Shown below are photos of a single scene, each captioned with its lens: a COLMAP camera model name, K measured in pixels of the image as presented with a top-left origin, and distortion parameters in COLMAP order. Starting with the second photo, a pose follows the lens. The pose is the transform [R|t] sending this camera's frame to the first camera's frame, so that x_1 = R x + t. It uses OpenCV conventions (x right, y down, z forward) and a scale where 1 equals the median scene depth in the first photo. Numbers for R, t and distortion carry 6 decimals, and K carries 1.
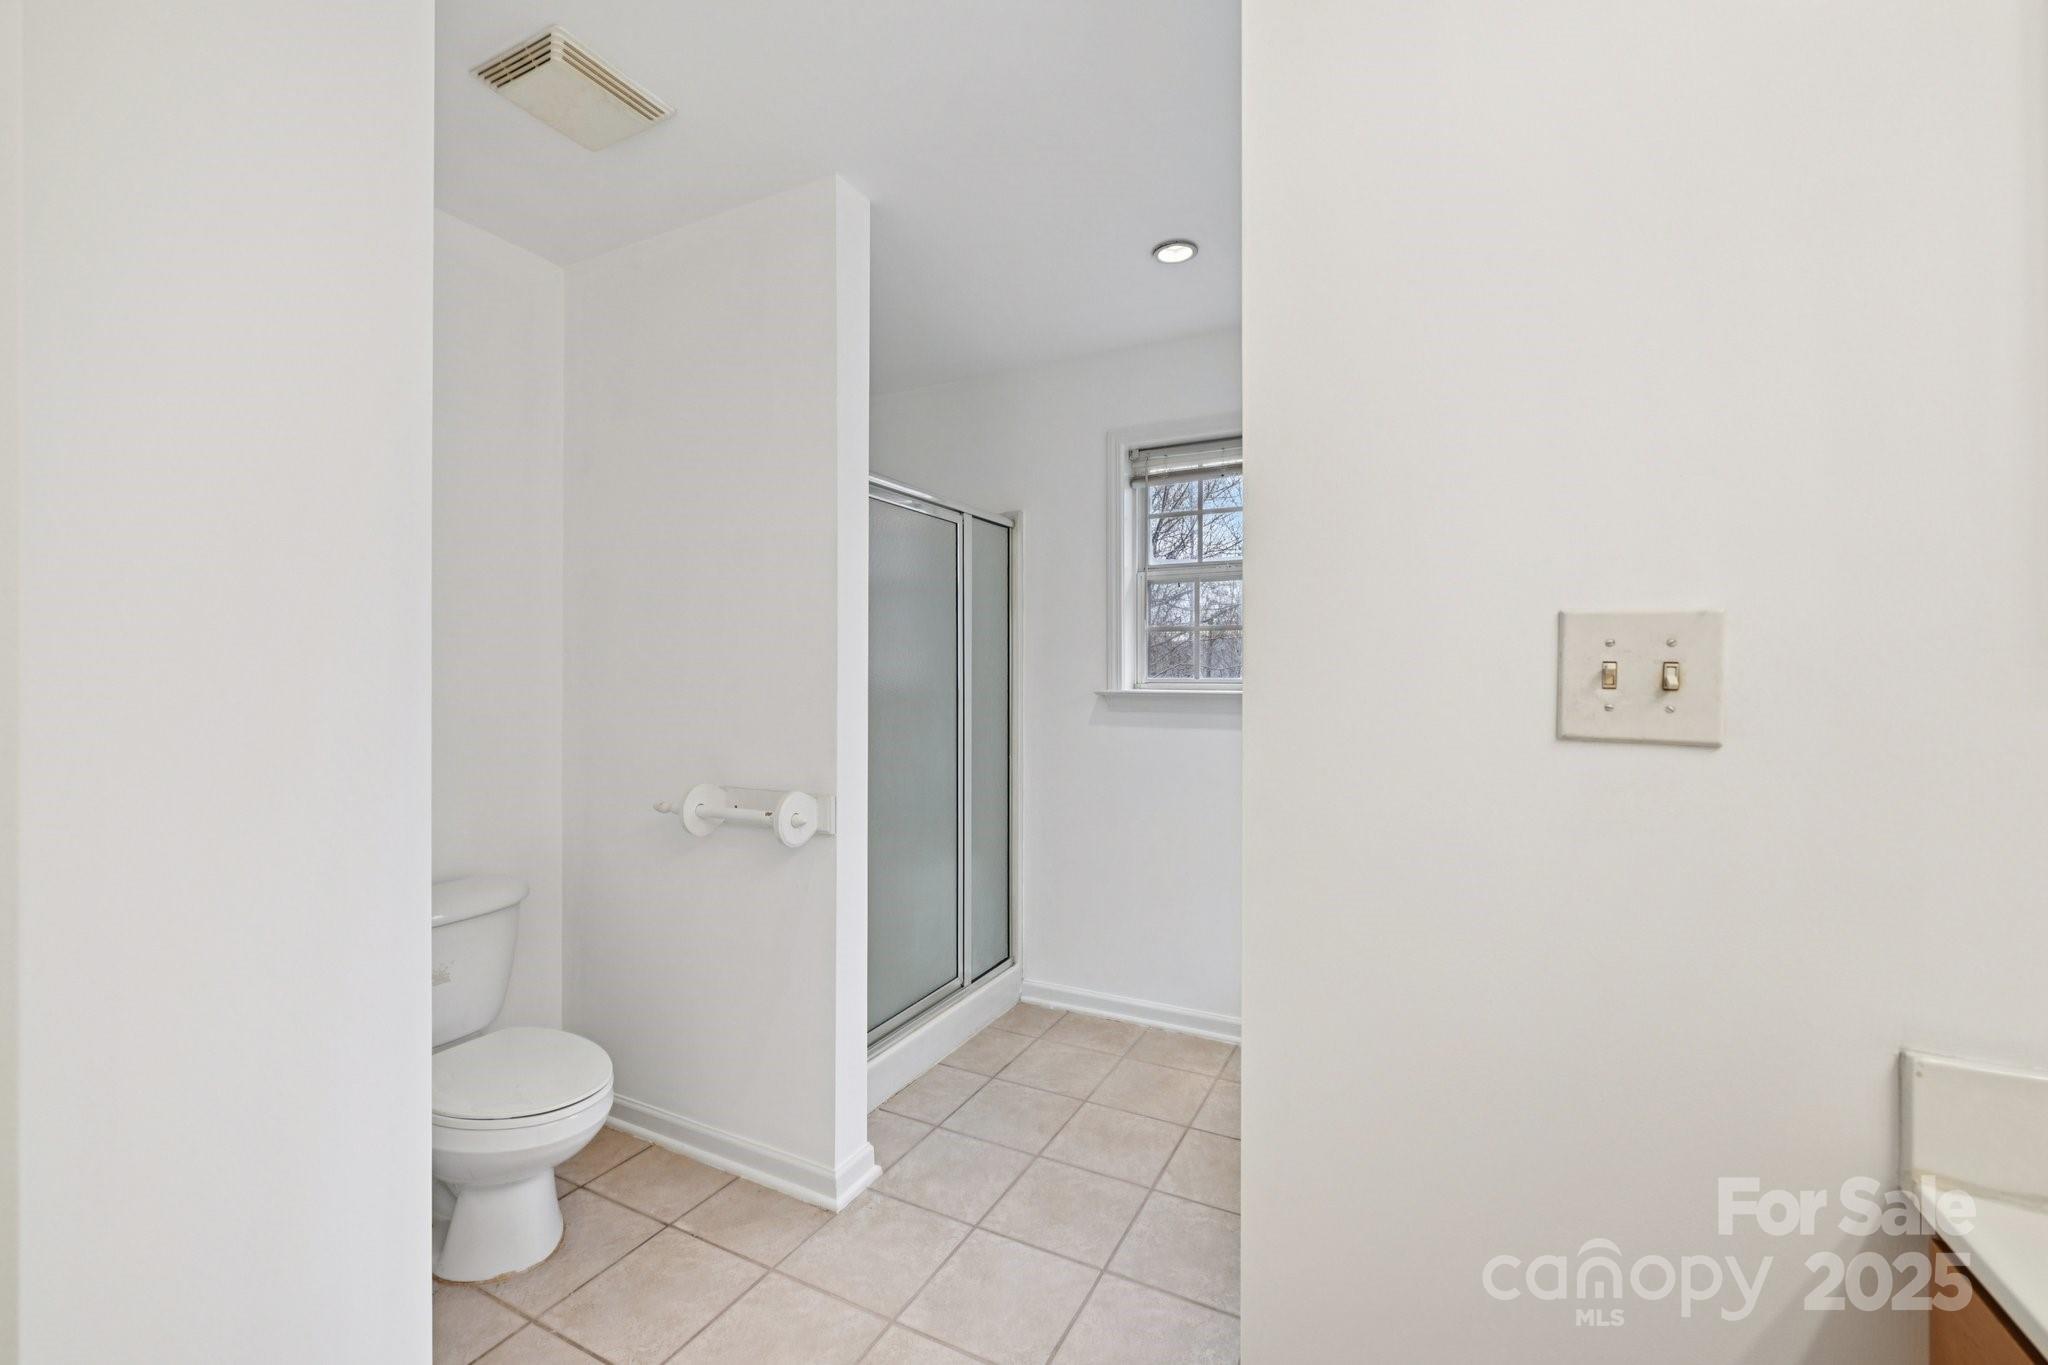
lens RADIAL K [[827.4, 0, 1032.1], [0, 827.4, 679.1], [0, 0, 1]] dist [-0.002435, -0.000422]
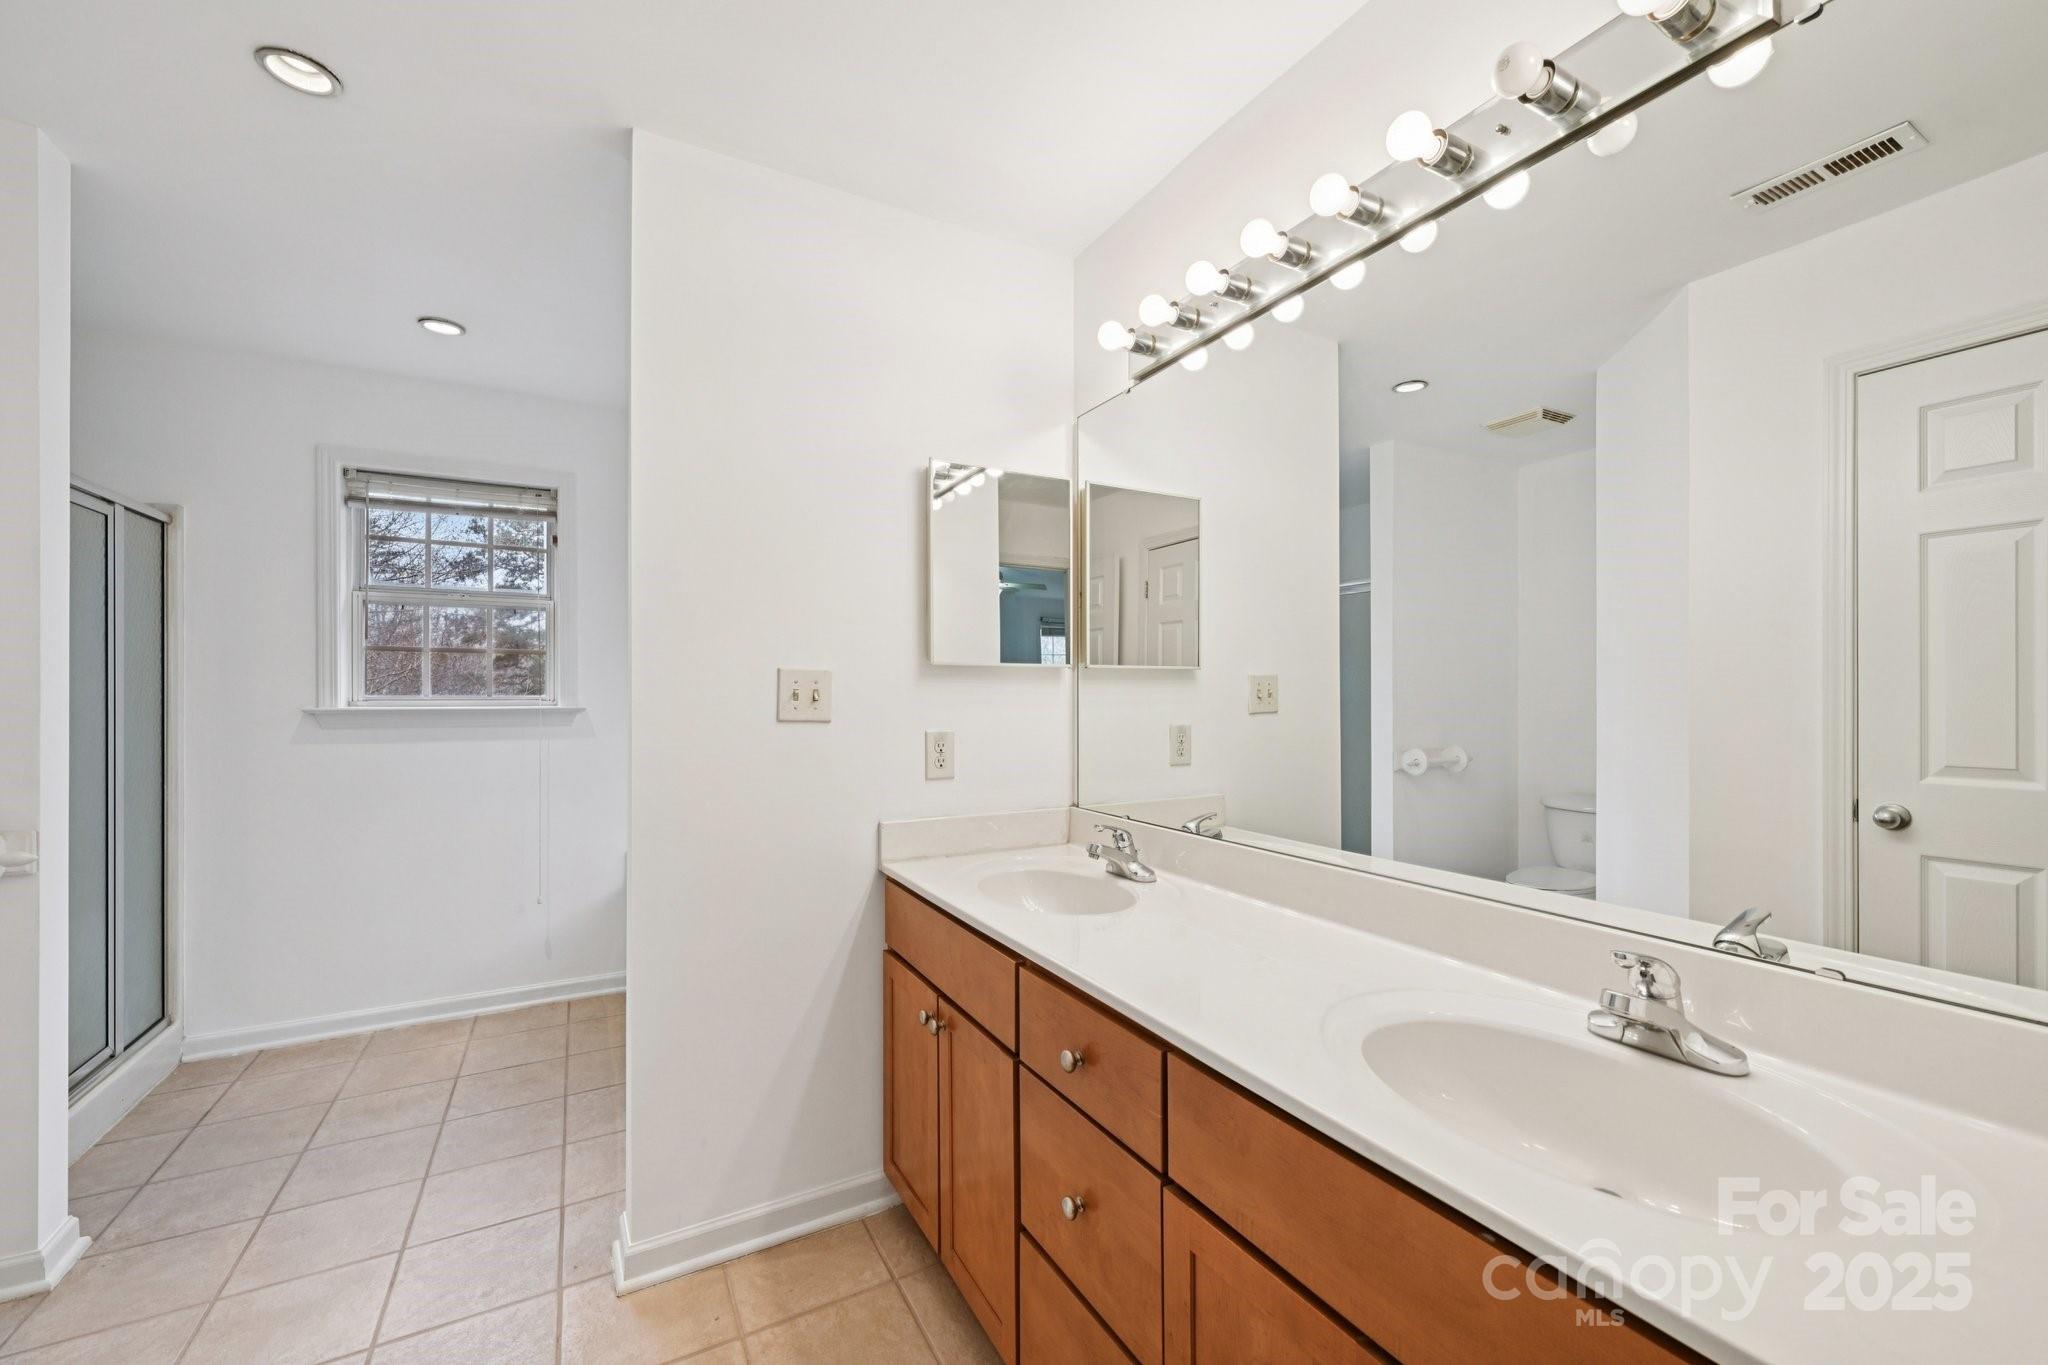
lens RADIAL K [[827.4, 0, 1032.1], [0, 827.4, 679.1], [0, 0, 1]] dist [-0.002435, -0.000422]
pose [[0.556352, 0.015093, 0.830810, -0.268229], [0.001762, 0.999811, -0.019343, -0.000736], [-0.830945, 0.012226, 0.556220, -0.268154]]
